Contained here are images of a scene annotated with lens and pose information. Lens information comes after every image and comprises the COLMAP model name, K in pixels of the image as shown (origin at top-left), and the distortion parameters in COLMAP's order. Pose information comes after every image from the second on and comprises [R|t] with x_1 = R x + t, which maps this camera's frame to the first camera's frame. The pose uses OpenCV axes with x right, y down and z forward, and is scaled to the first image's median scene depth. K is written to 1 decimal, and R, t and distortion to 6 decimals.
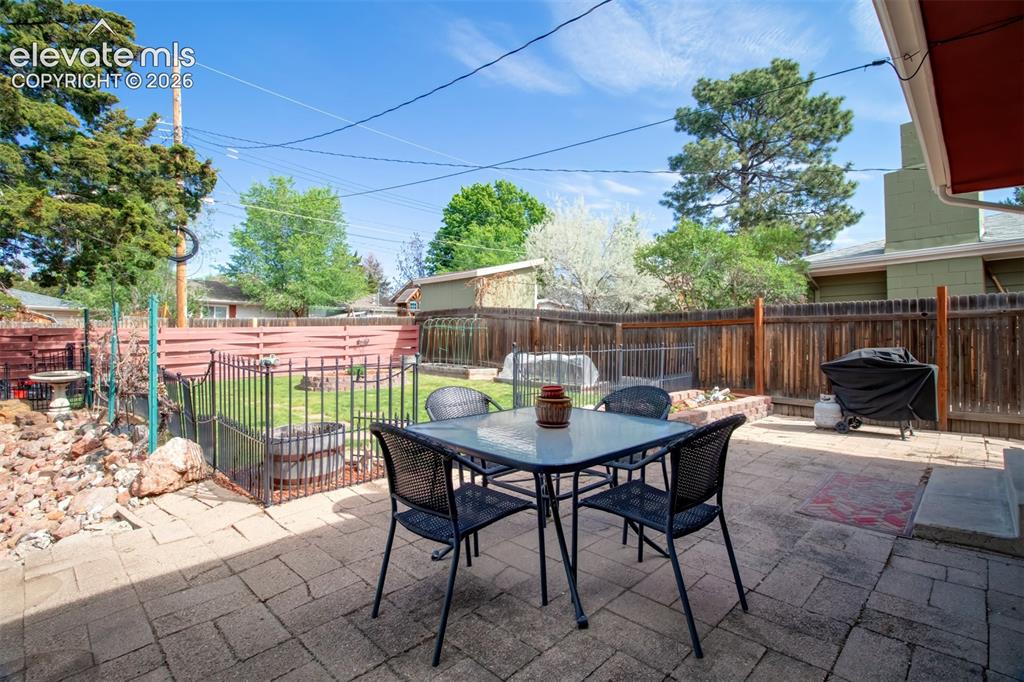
lens RADIAL K [[484.5, 0, 516.1], [0, 484.5, 333.6], [0, 0, 1]] dist [-0.002843, -0.008943]
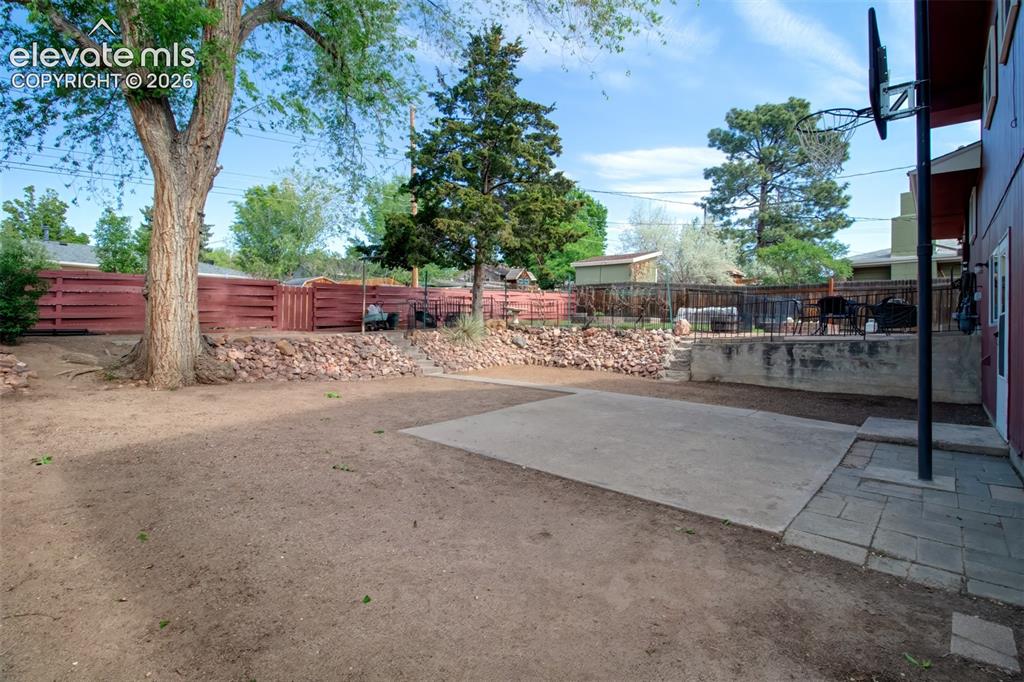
lens RADIAL K [[484.5, 0, 523.3], [0, 484.5, 330.1], [0, 0, 1]] dist [-0.002843, -0.008943]
pose [[0.997929, 0.012883, 0.063022, -0.258172], [-0.014685, 0.999494, 0.028210, 0.030058], [-0.062626, -0.029077, 0.997613, -0.267693]]
